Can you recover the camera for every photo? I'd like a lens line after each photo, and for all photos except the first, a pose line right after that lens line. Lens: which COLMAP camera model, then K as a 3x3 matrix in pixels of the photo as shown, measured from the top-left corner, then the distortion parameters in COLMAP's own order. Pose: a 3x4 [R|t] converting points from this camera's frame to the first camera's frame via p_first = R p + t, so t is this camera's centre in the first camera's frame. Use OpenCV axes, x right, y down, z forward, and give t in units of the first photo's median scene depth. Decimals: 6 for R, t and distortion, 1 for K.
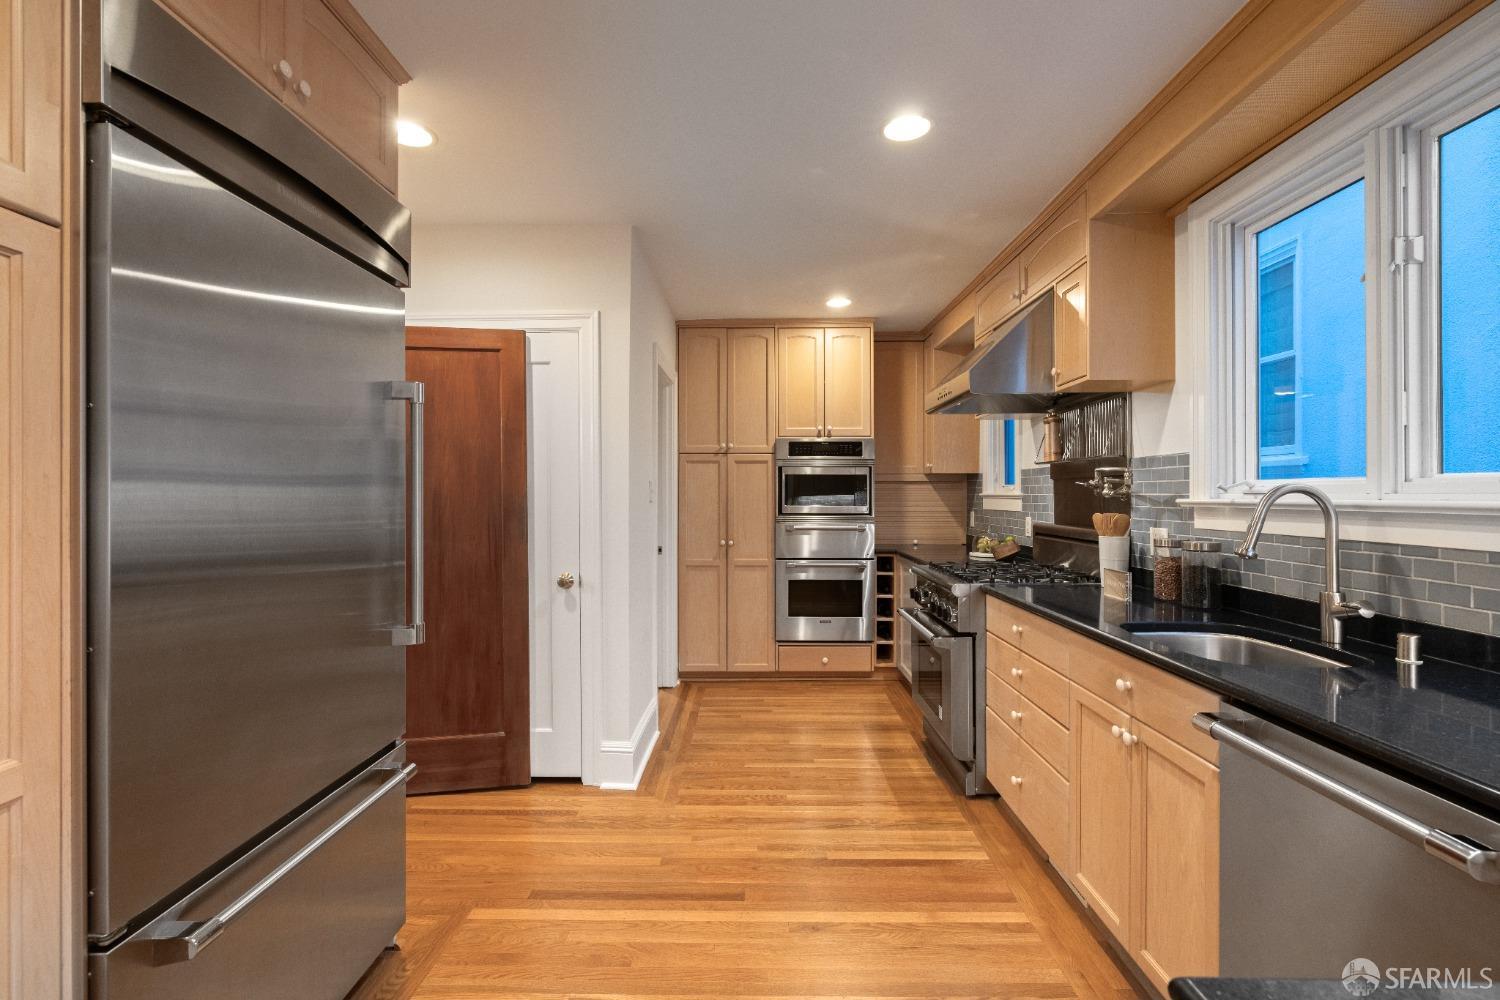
lens RADIAL K [[668.9, 0, 747.3], [0, 668.9, 493.6], [0, 0, 1]] dist [-0.000243, -0.000040]
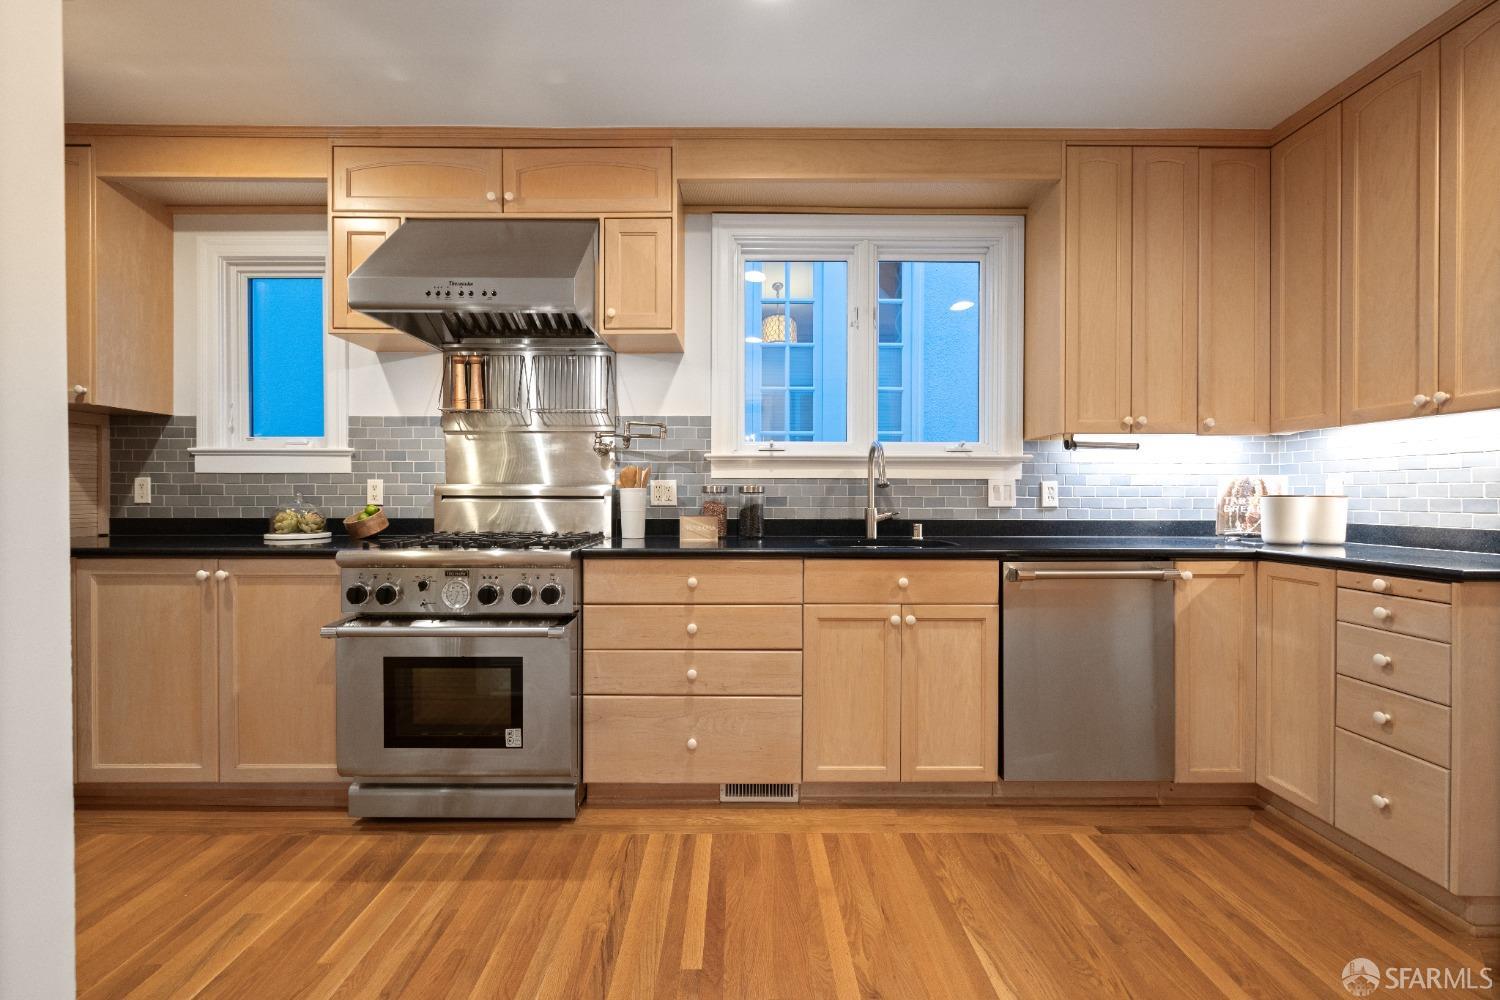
lens RADIAL K [[628.1, 0, 743.2], [0, 628.1, 493.7], [0, 0, 1]] dist [0.001780, 0.000263]
pose [[-0.014723, -0.003730, 0.999885, -0.272552], [-0.003742, 0.999986, 0.003675, 0.042582], [-0.999885, -0.003688, -0.014736, 0.534156]]
